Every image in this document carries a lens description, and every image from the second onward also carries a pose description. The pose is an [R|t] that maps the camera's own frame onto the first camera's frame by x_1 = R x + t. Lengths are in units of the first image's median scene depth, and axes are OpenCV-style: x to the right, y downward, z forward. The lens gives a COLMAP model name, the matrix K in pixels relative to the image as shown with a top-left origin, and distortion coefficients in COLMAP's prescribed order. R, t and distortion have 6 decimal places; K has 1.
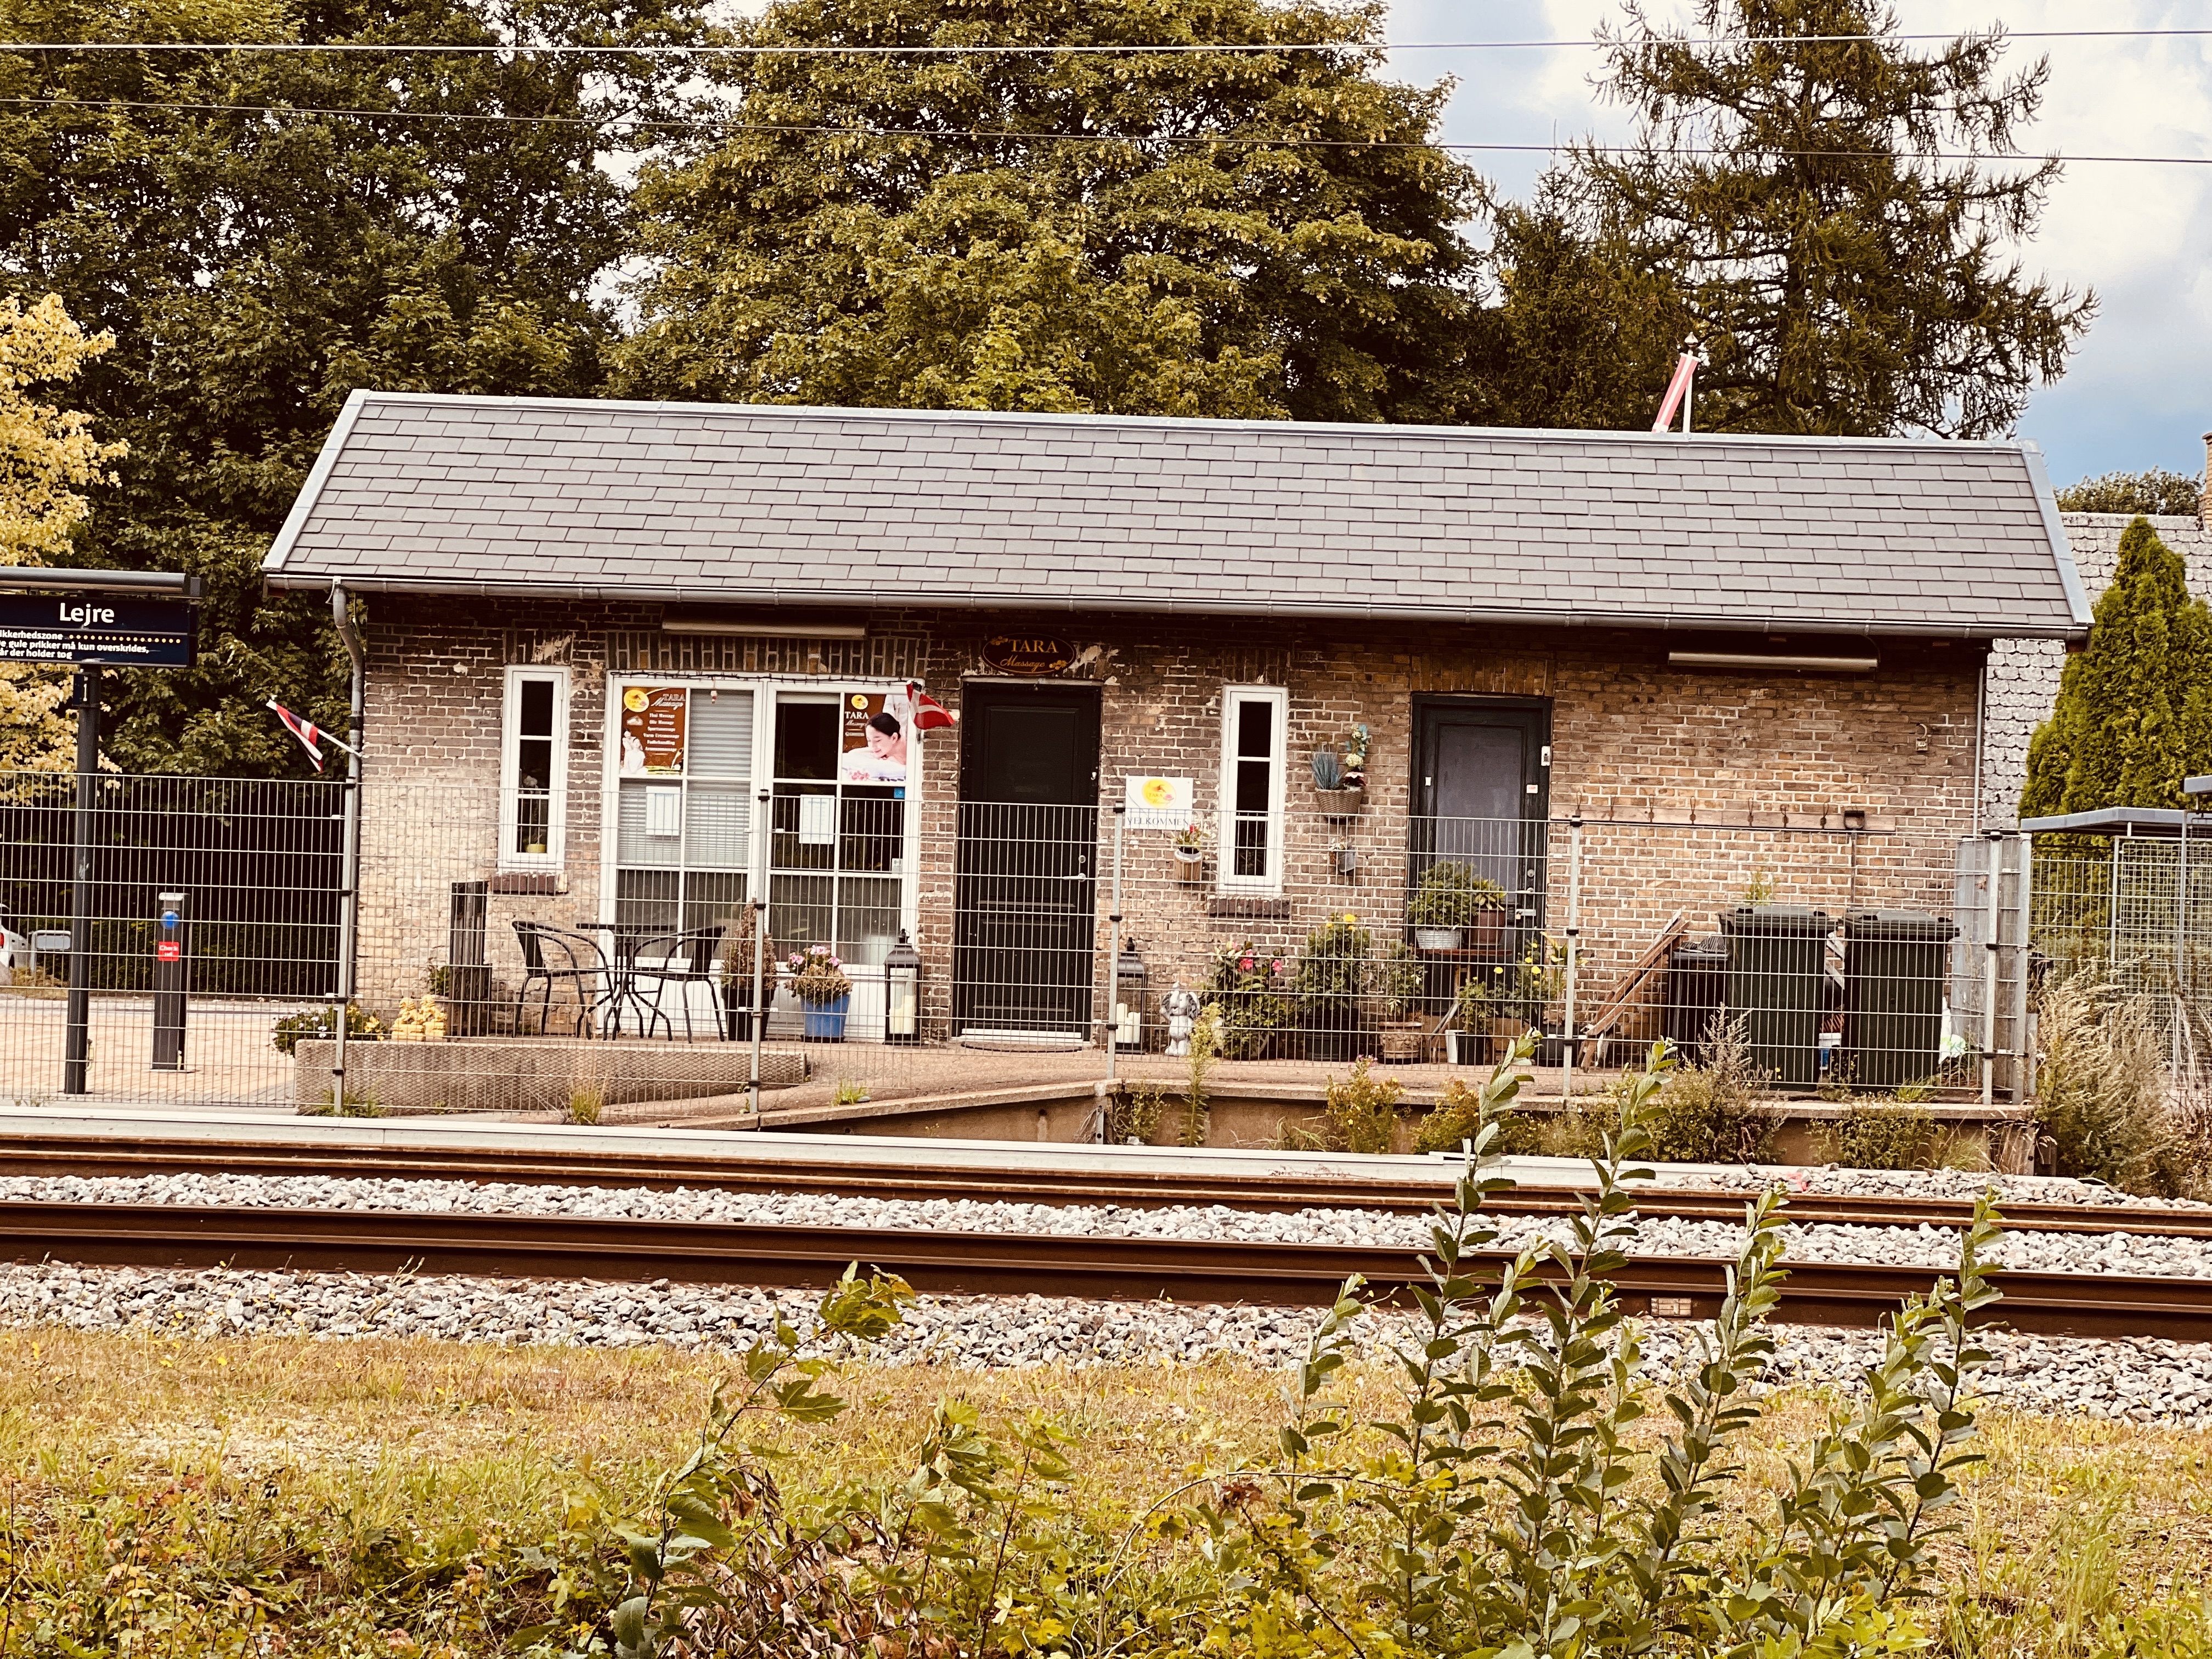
lens RADIAL K [[4887.7, 0, 1106.0], [0, 4887.7, 829.5], [0, 0, 1]] dist [-0.401759, 8.519393]
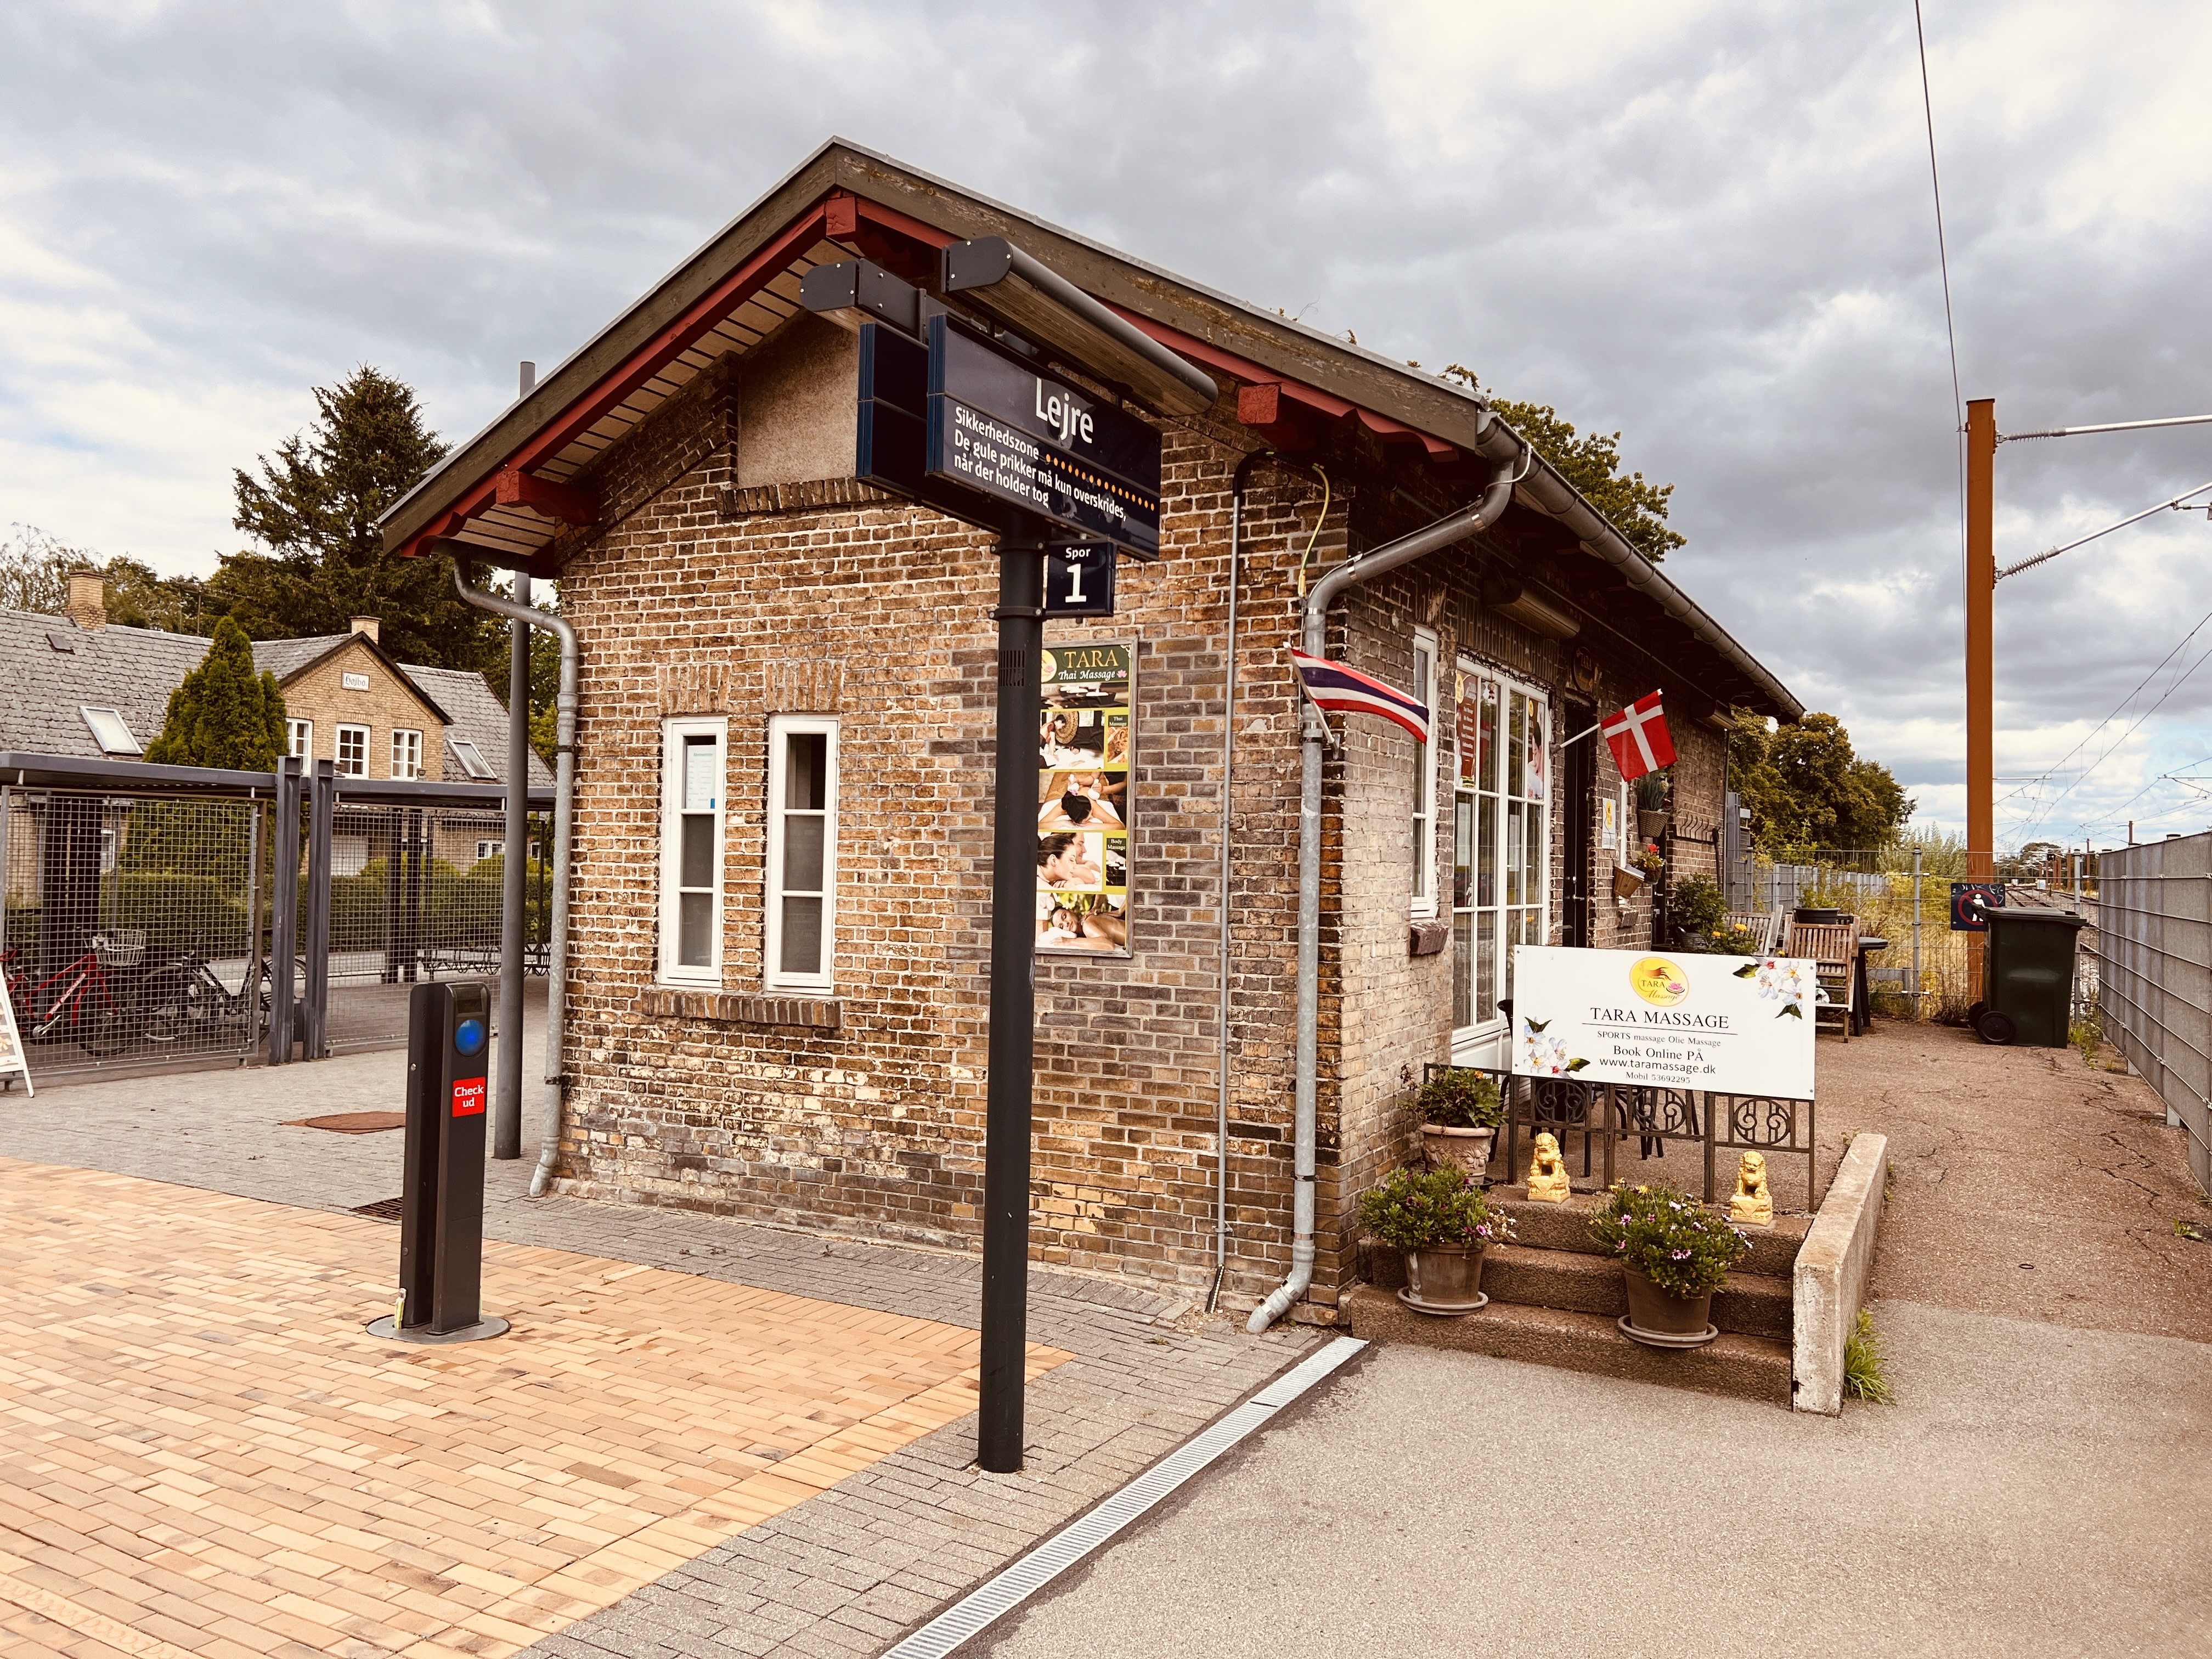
lens RADIAL K [[1653.6, 0, 1106.0], [0, 1653.6, 829.5], [0, 0, 1]] dist [0.153932, -0.377590]
pose [[0.446482, -0.001634, 0.894791, -0.350773], [0.002164, 0.999997, 0.000746, -0.005197], [-0.894790, 0.001603, 0.446485, 0.935354]]
